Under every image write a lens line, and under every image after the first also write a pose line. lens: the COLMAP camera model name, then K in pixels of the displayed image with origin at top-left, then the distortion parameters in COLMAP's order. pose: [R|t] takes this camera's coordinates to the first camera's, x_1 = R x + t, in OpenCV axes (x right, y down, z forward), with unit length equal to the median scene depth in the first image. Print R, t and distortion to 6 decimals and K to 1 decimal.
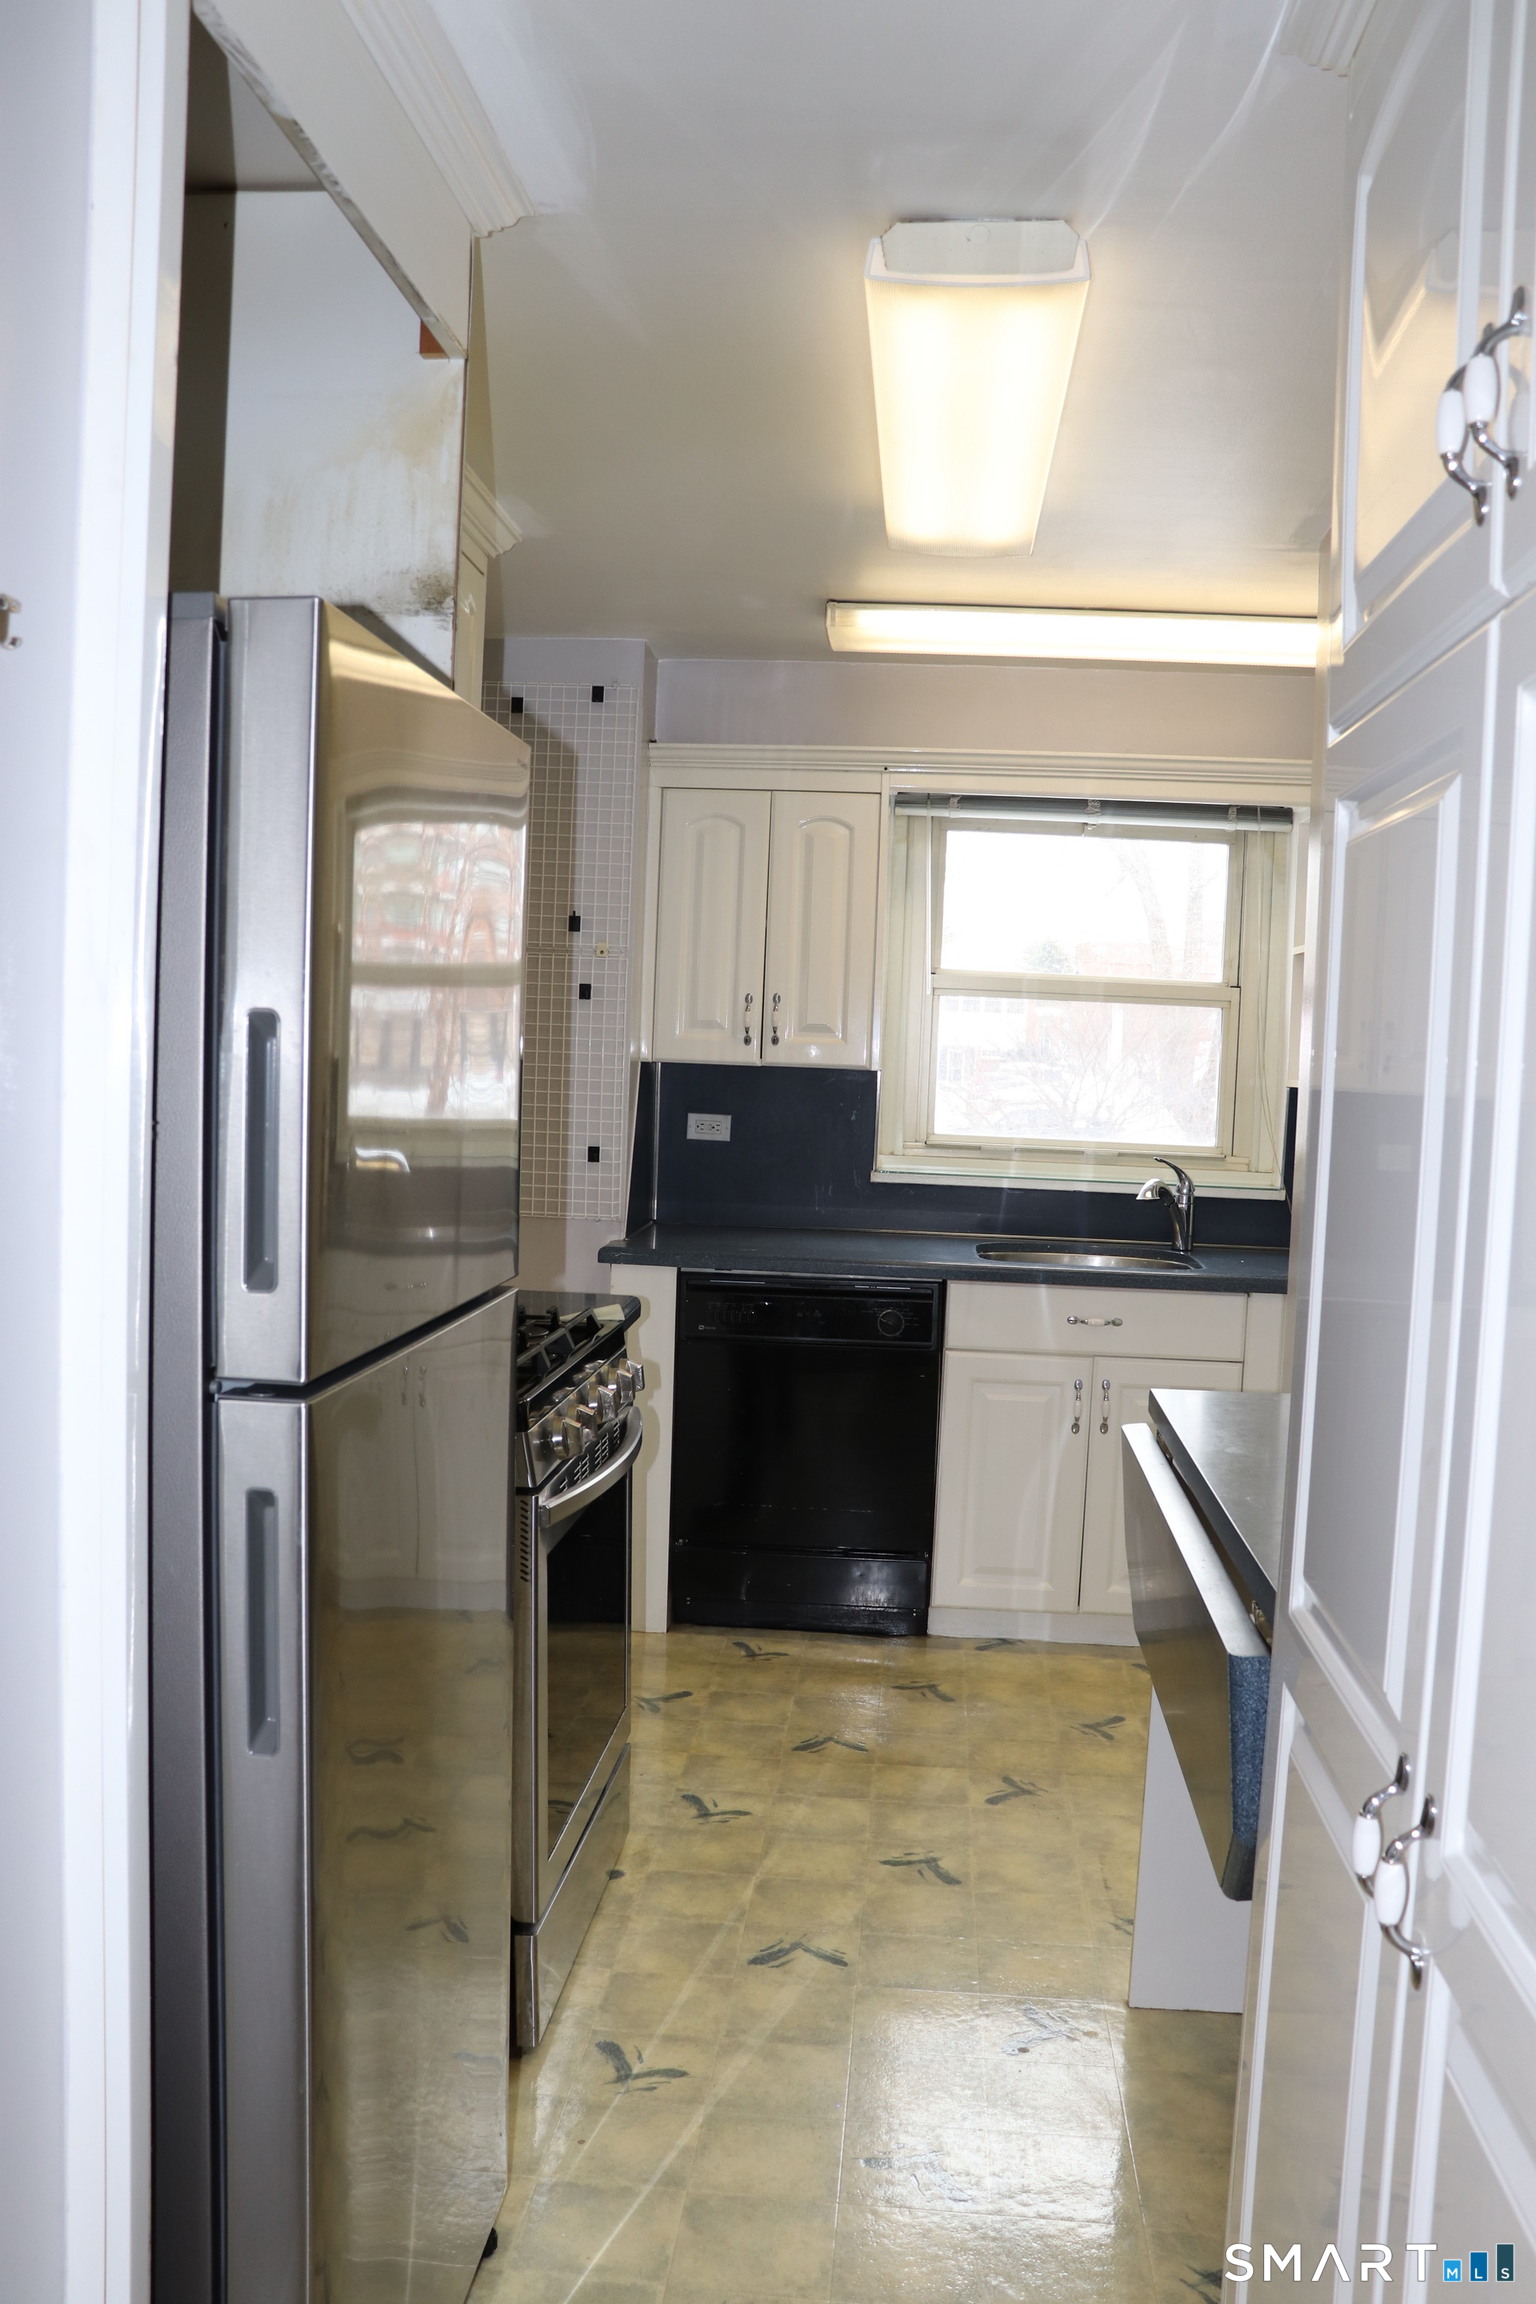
lens RADIAL K [[1925.4, 0, 780.4], [0, 1925.4, 1157.3], [0, 0, 1]] dist [-0.128738, 0.090502]
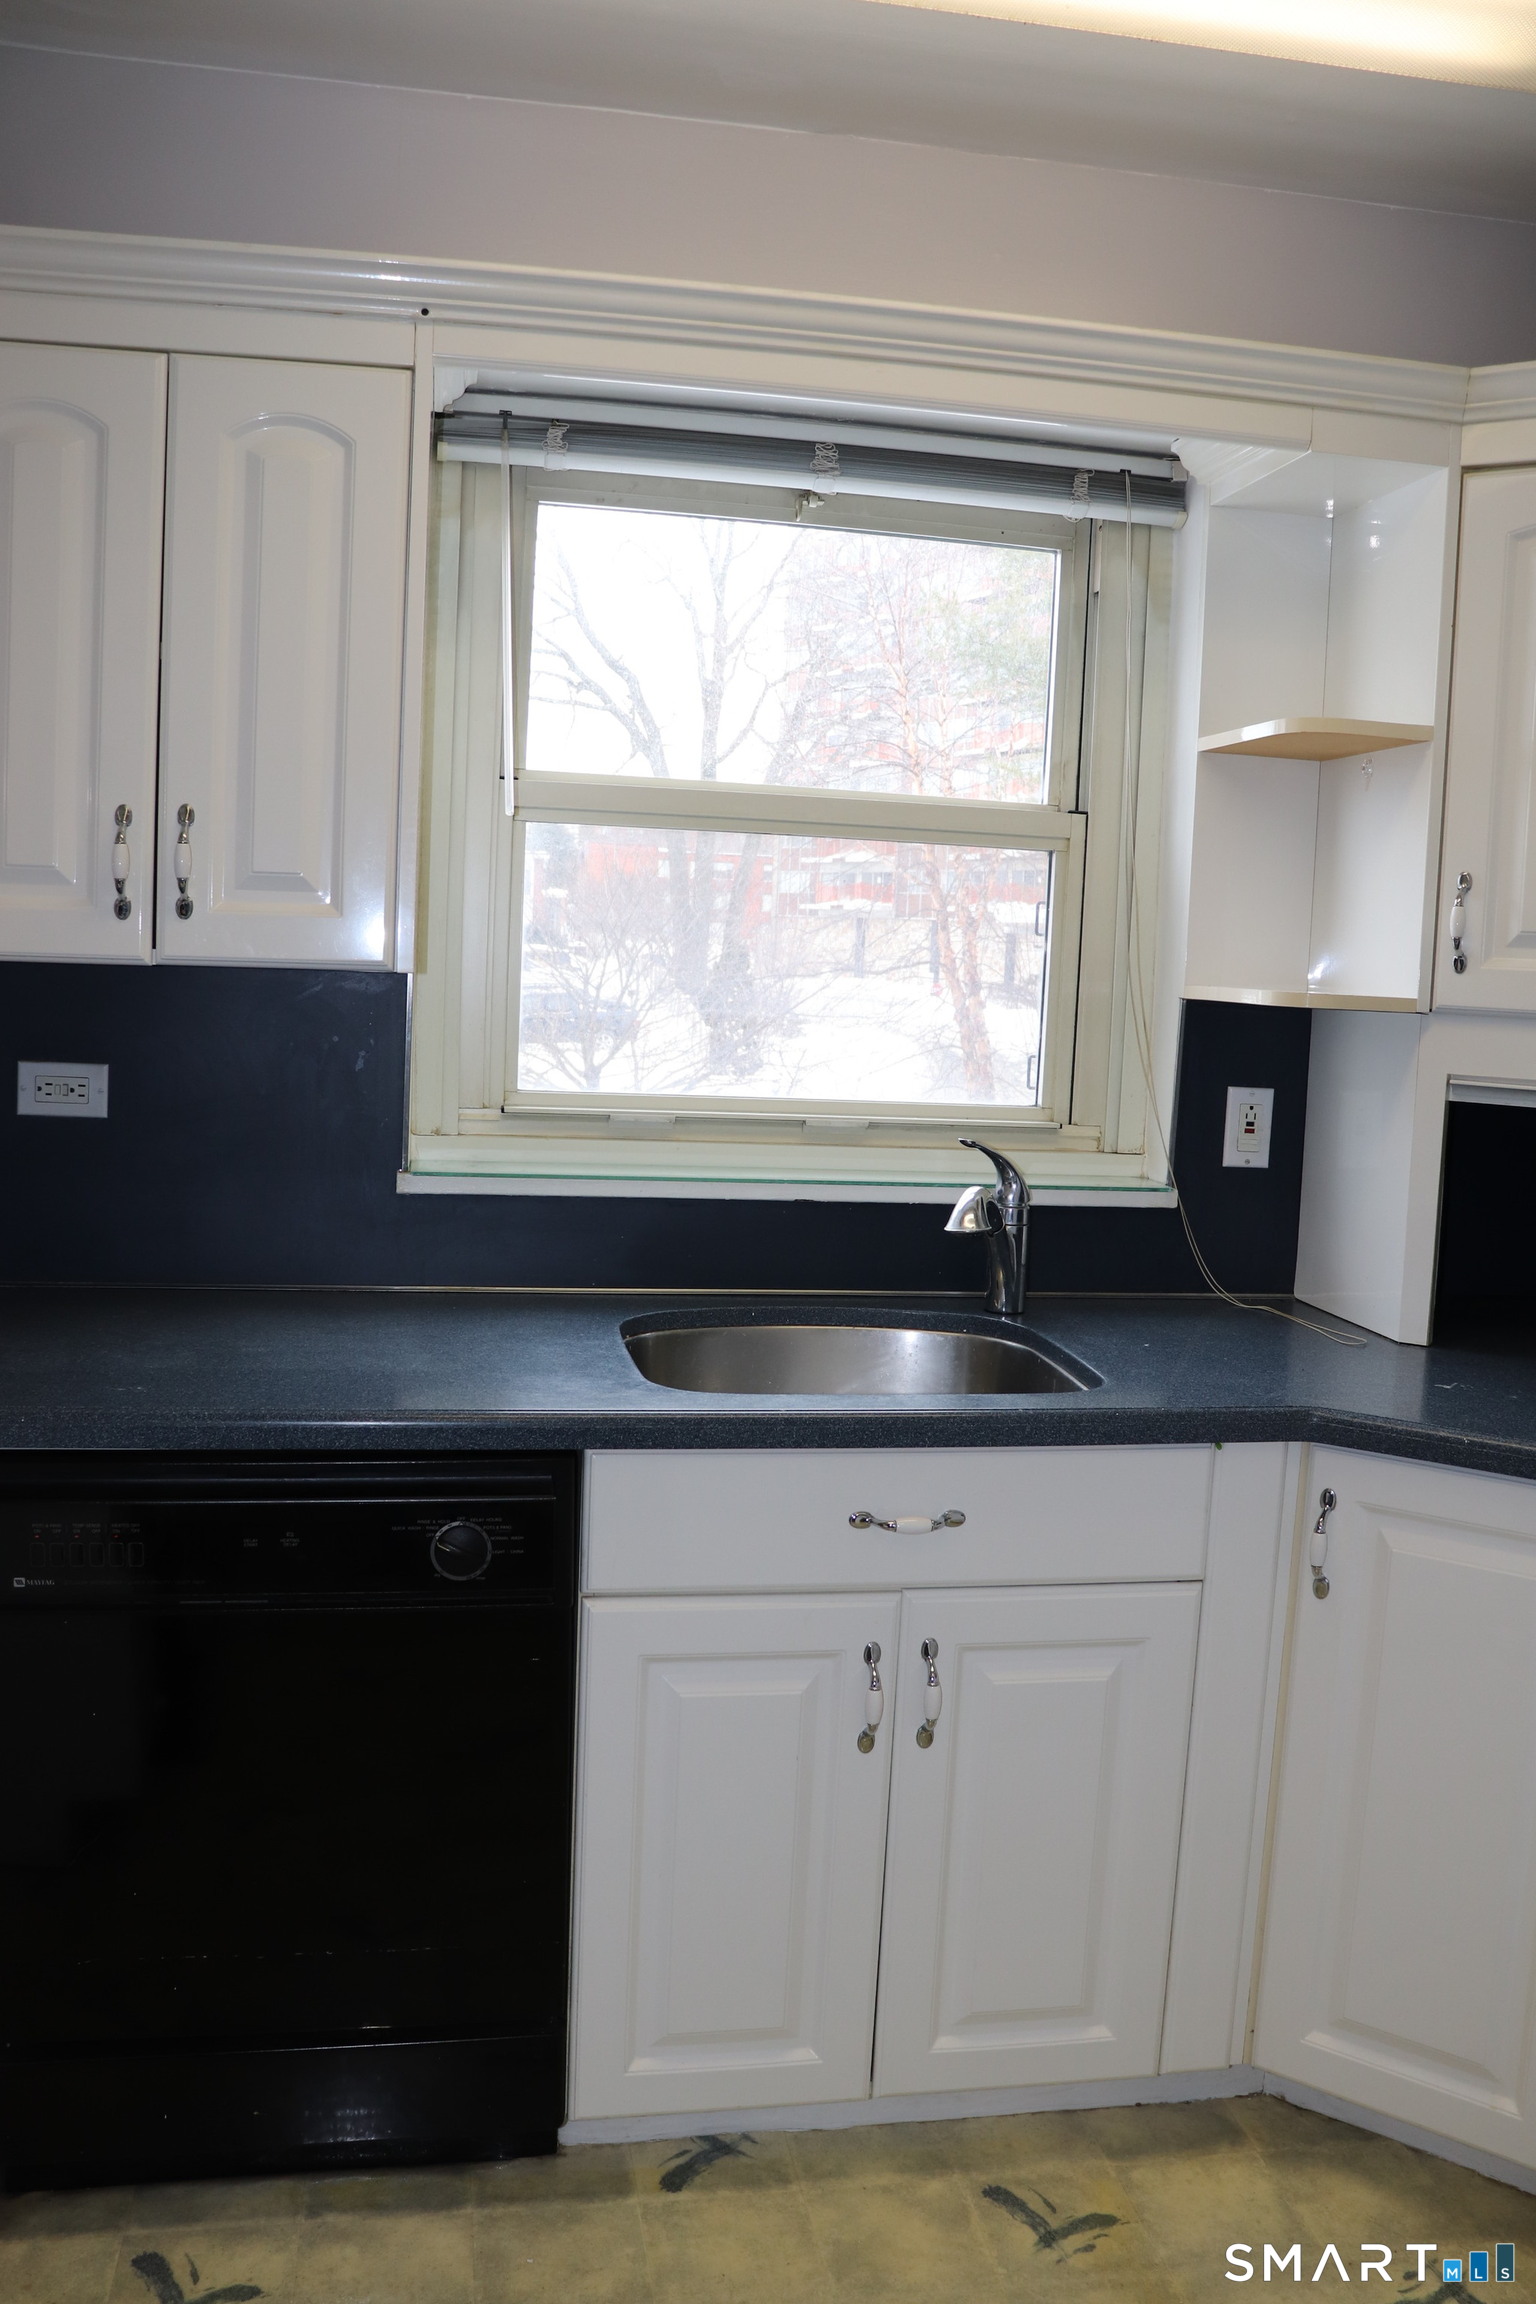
lens RADIAL K [[1925.4, 0, 780.4], [0, 1925.4, 1157.3], [0, 0, 1]] dist [-0.128738, 0.090502]
pose [[0.967951, -0.027085, 0.249676, 0.019621], [0.011711, 0.997954, 0.062859, -0.028129], [-0.250868, -0.057921, 0.966287, 0.518369]]
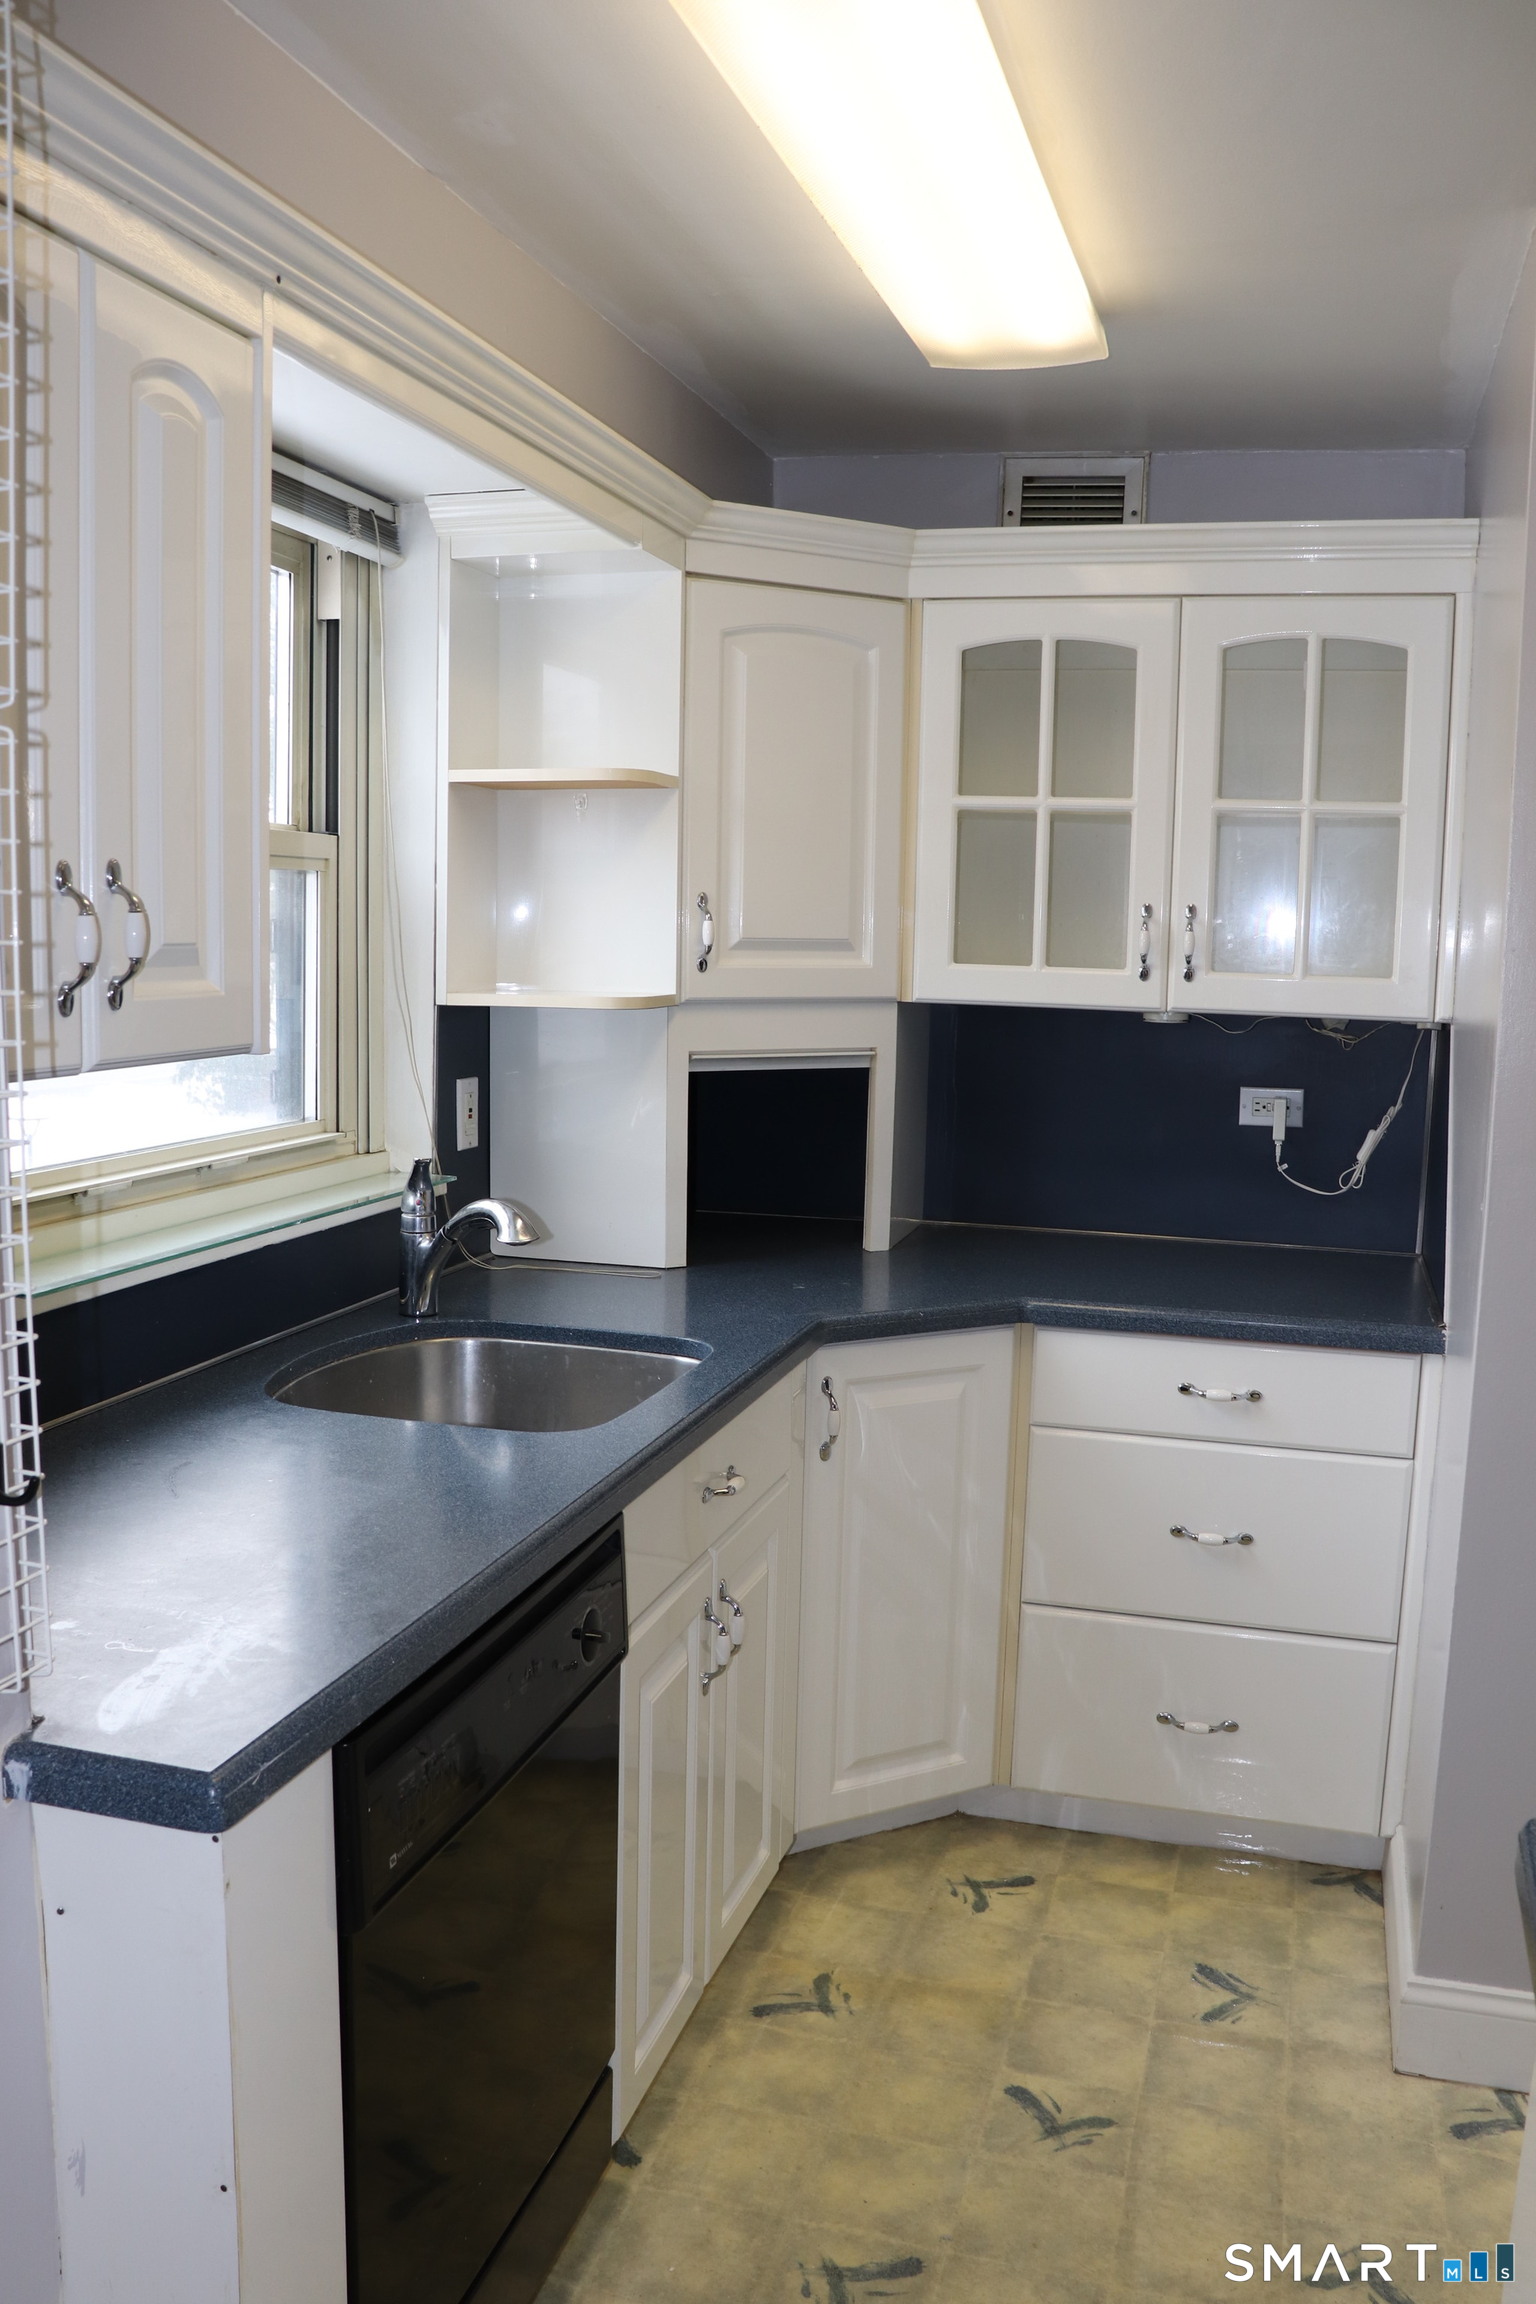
lens RADIAL K [[1925.4, 0, 780.4], [0, 1925.4, 1157.3], [0, 0, 1]] dist [-0.128738, 0.090502]
pose [[0.193533, -0.155475, 0.968696, -0.309526], [0.044959, 0.987732, 0.149548, -0.076564], [-0.980063, 0.014609, 0.198148, 0.801640]]
